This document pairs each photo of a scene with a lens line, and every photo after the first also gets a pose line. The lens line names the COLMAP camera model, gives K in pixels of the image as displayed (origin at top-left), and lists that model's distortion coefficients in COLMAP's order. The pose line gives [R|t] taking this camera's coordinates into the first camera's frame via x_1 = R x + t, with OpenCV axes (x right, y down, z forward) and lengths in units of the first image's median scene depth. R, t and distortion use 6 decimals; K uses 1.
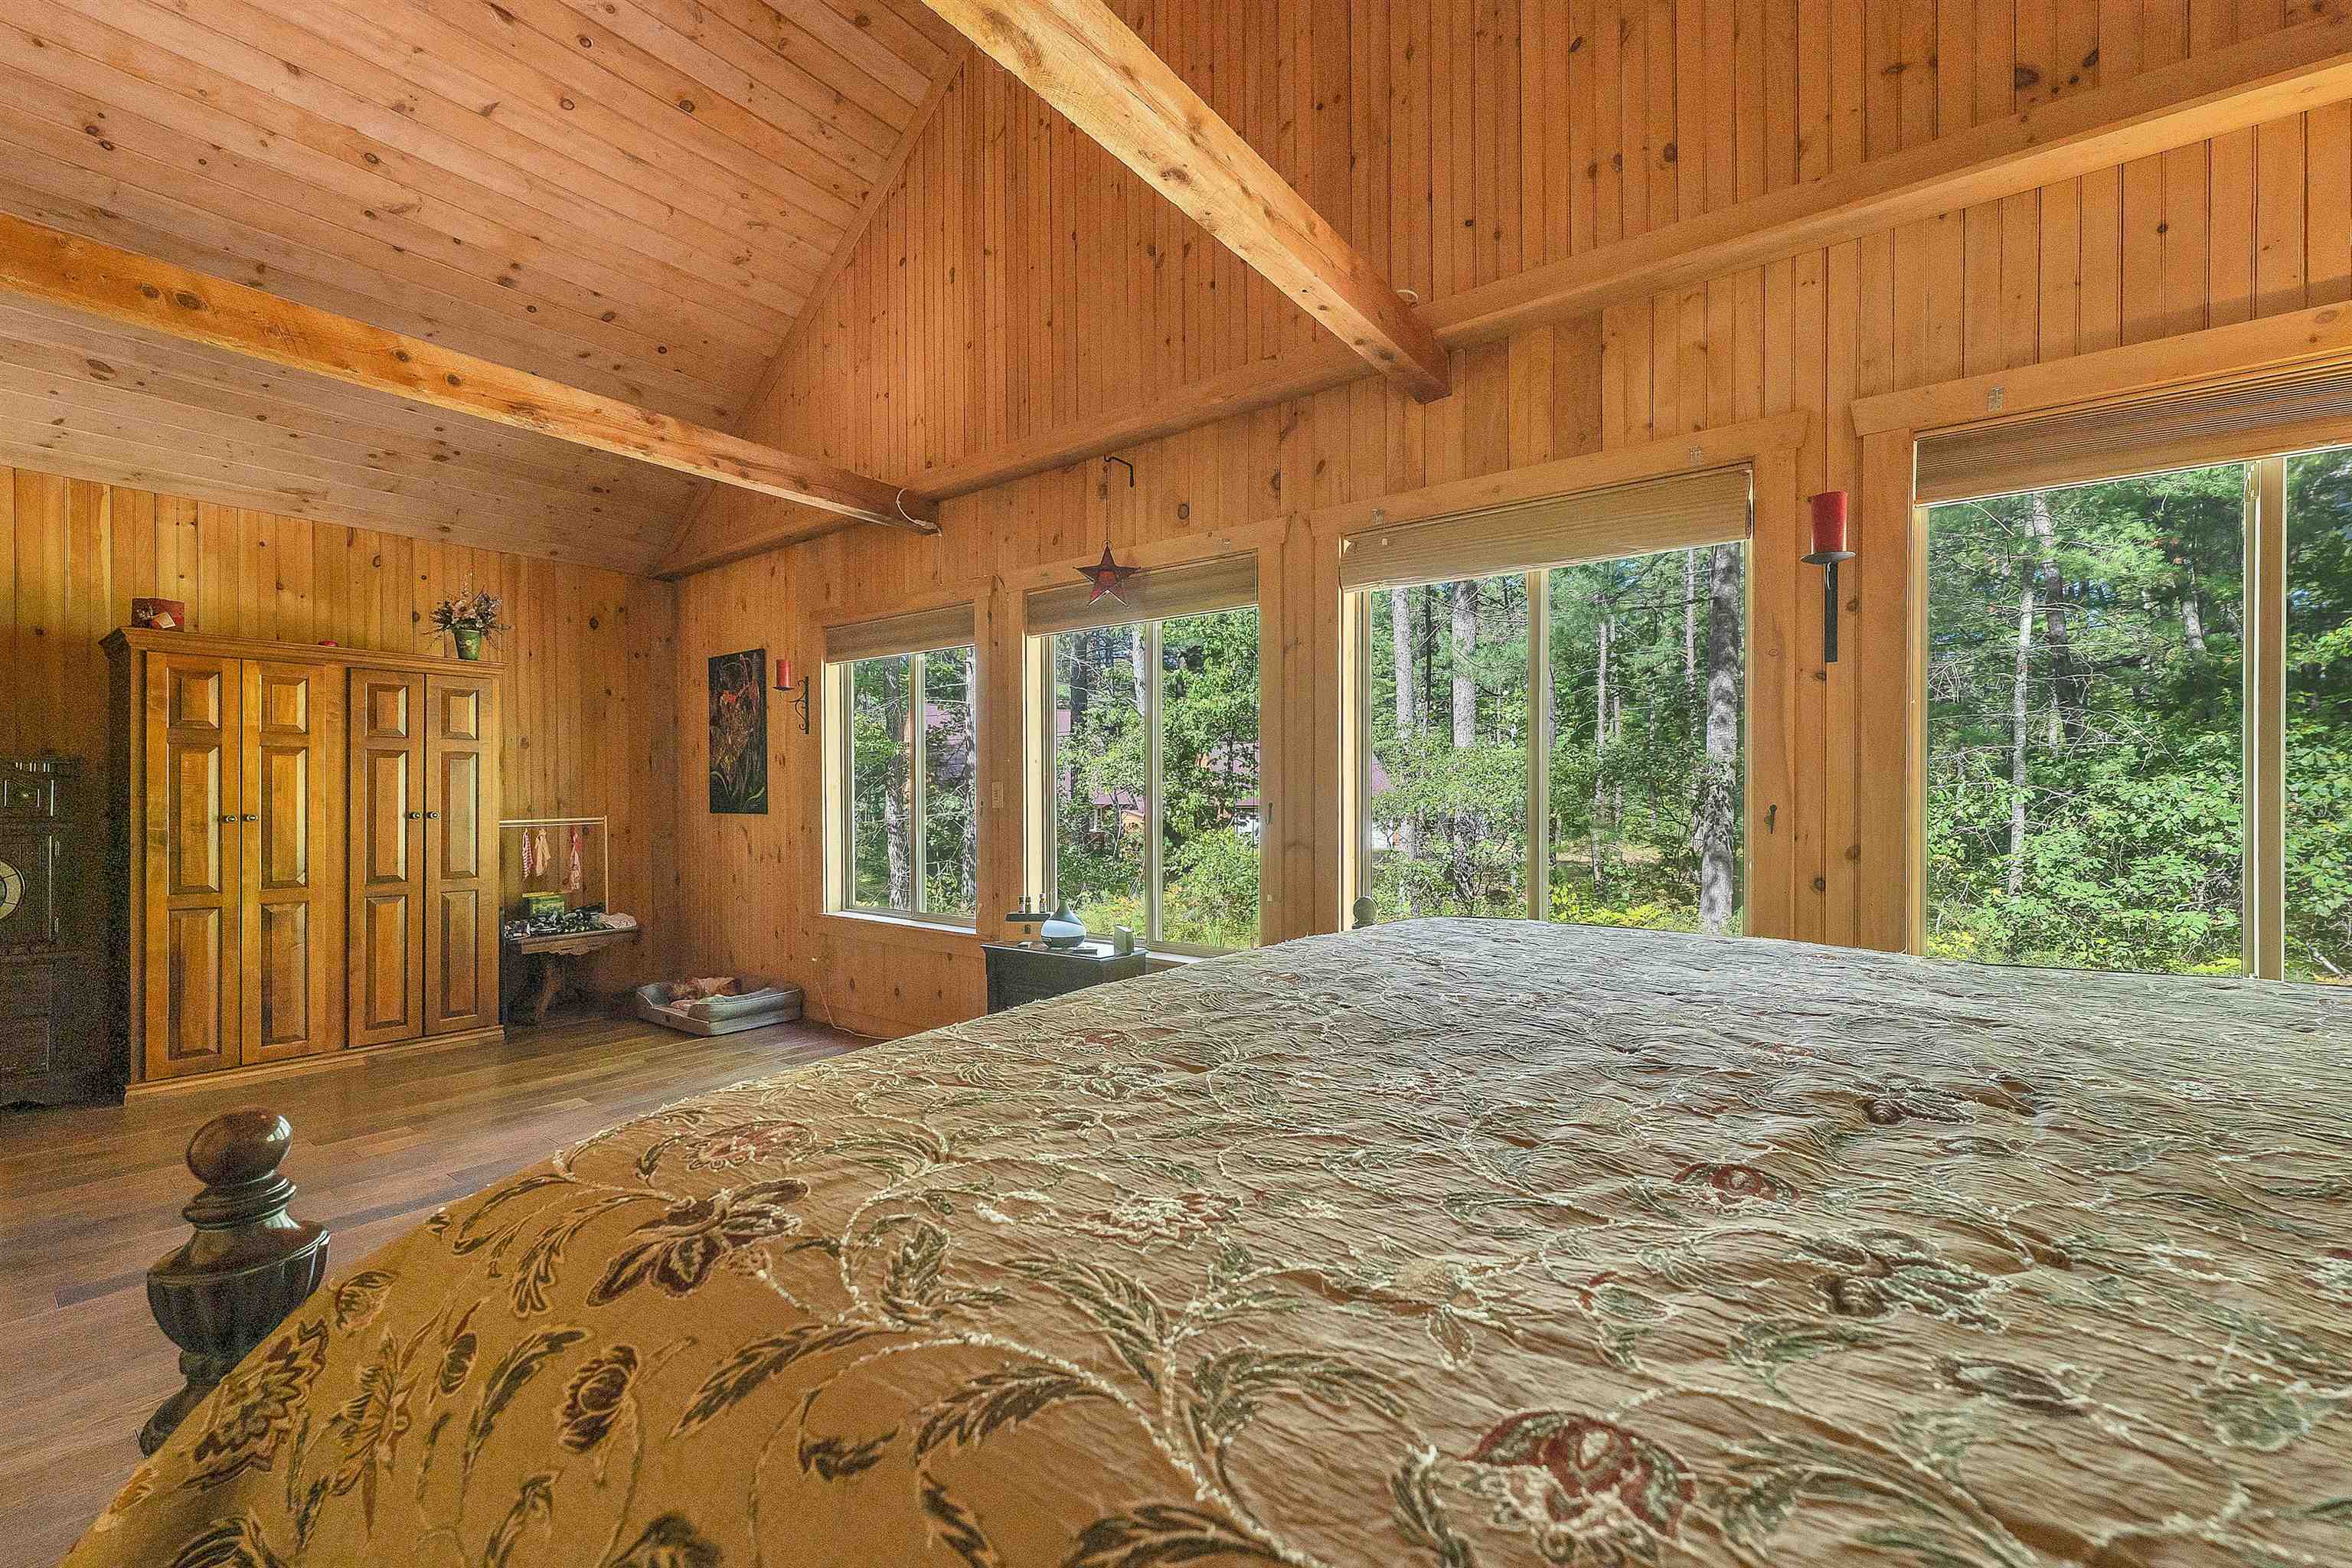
lens RADIAL K [[975.5, 0, 1166.4], [0, 975.5, 801.2], [0, 0, 1]] dist [0.001009, 0.000013]
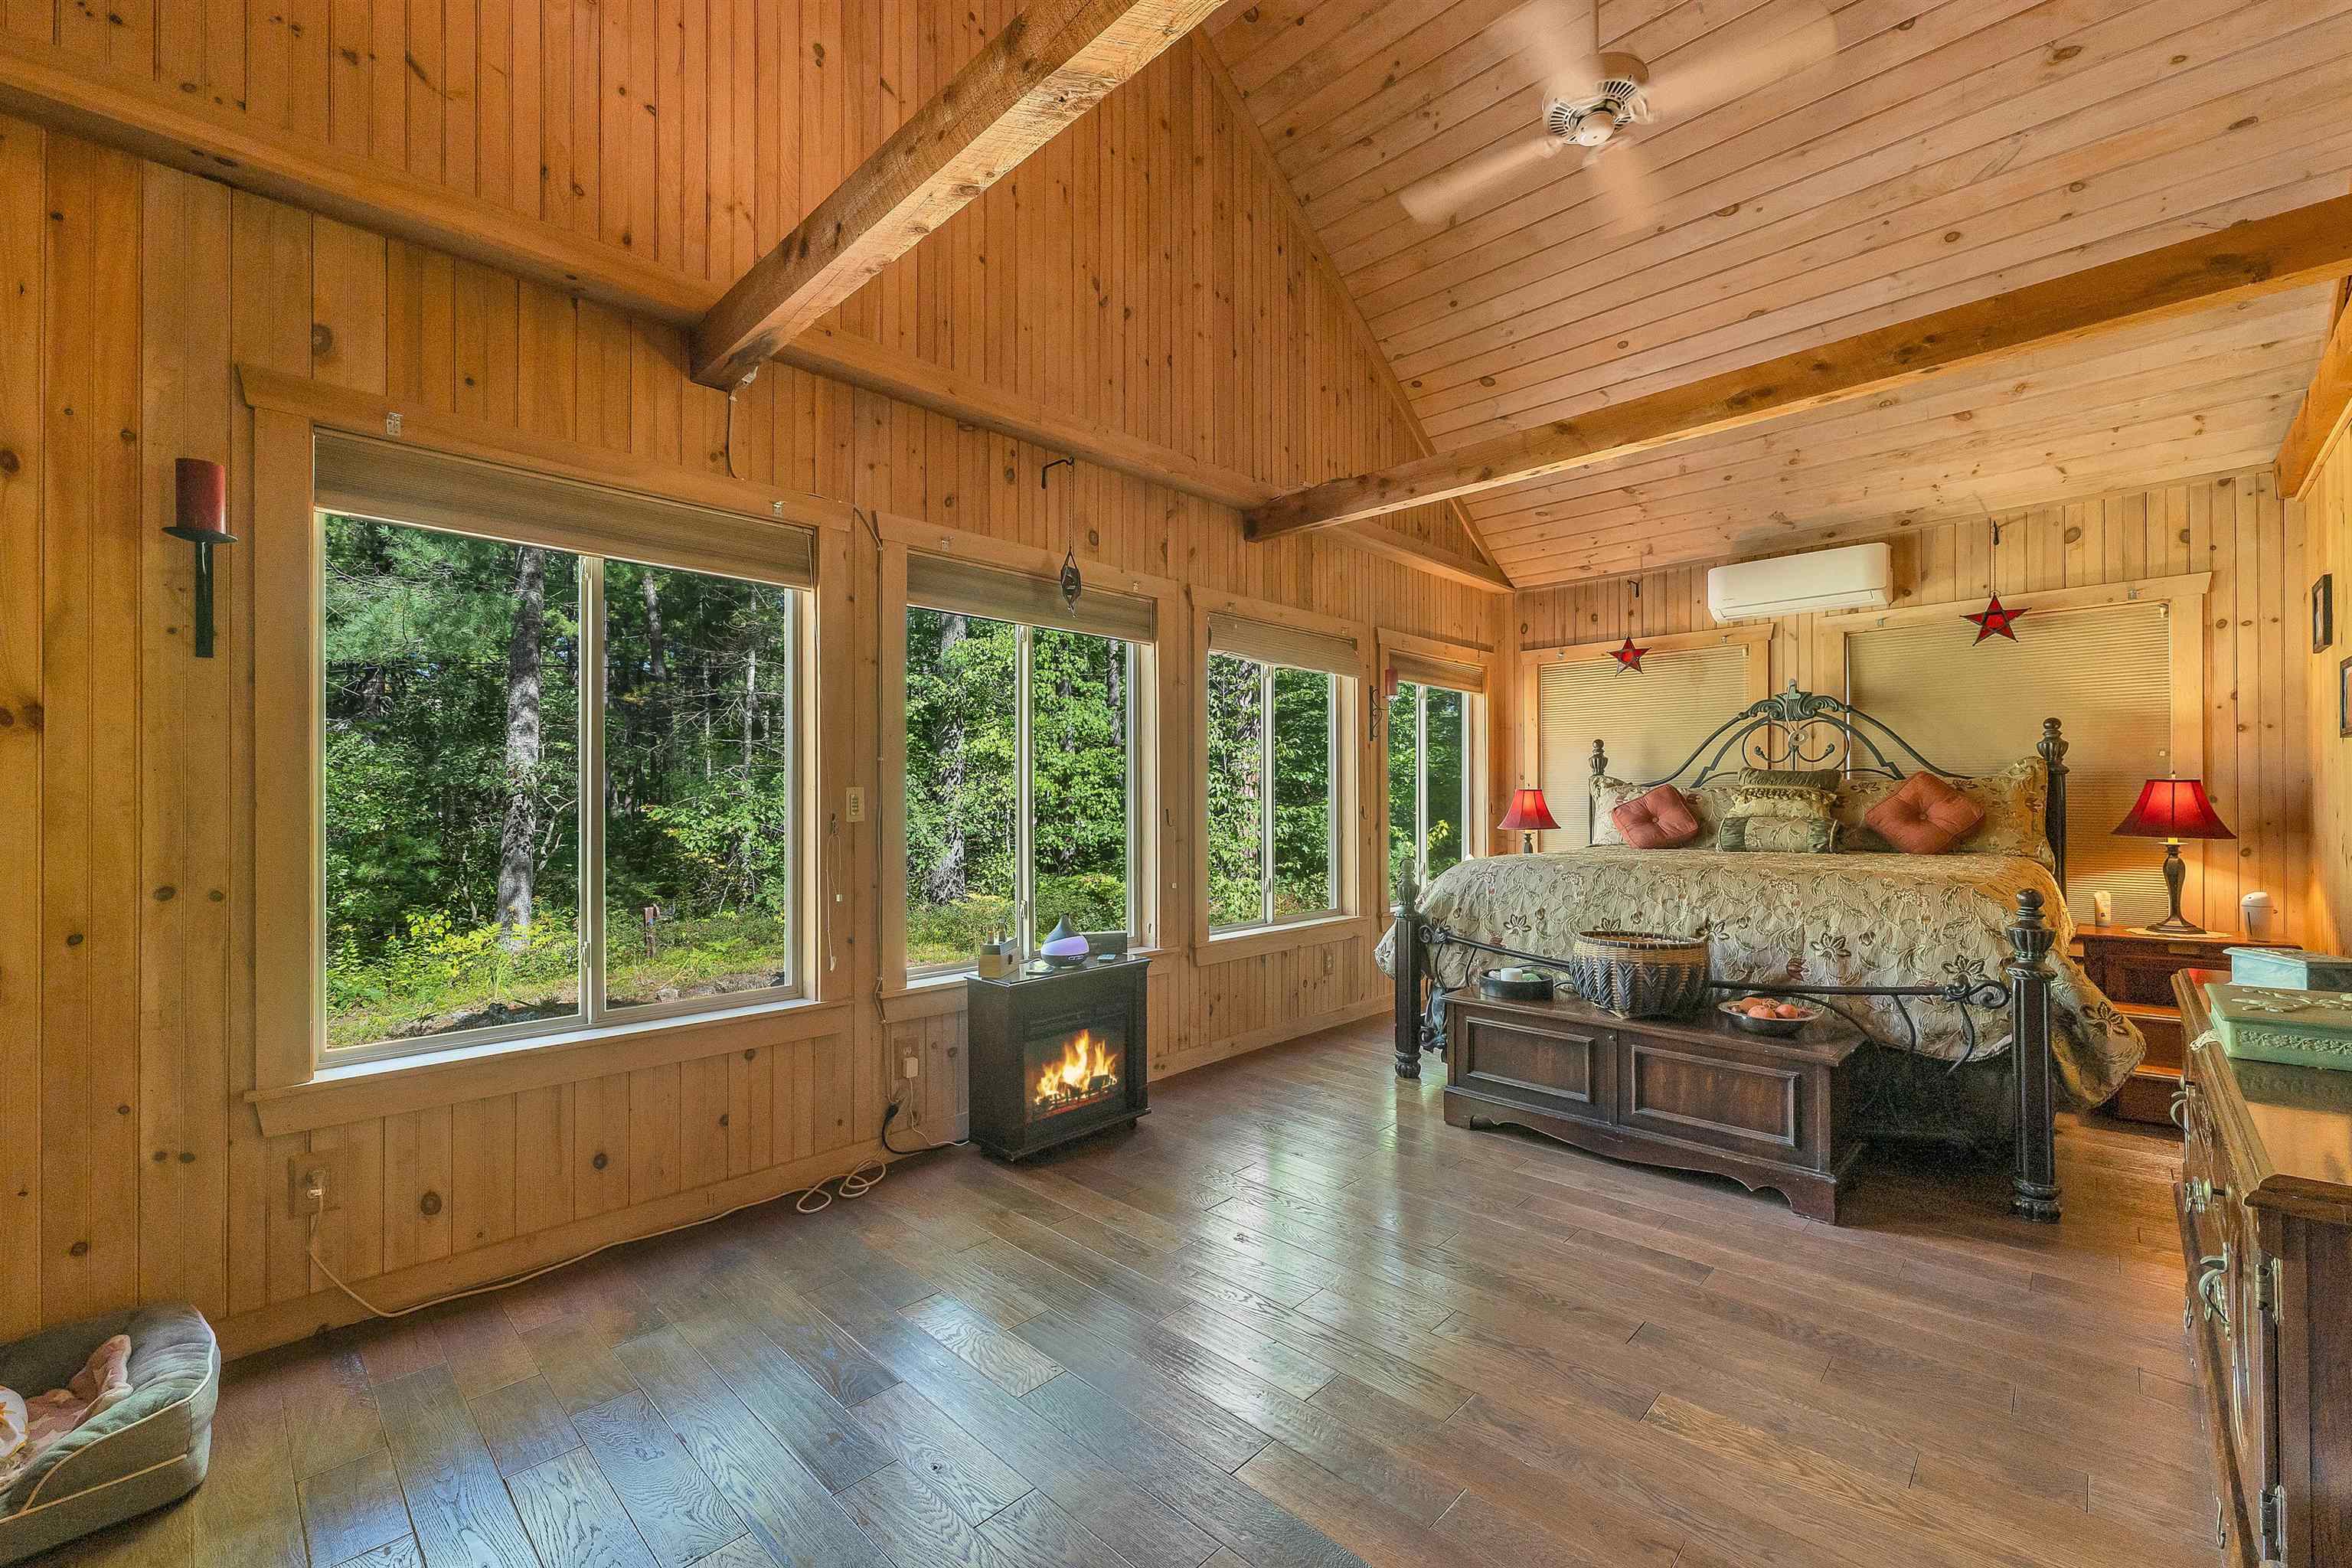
lens RADIAL K [[975.5, 0, 1166.4], [0, 975.5, 801.2], [0, 0, 1]] dist [0.001009, 0.000013]
pose [[0.112240, 0.000079, 0.993681, -0.898252], [0.008728, 0.999961, -0.001065, -0.006642], [-0.993643, 0.008792, 0.112235, 0.696359]]
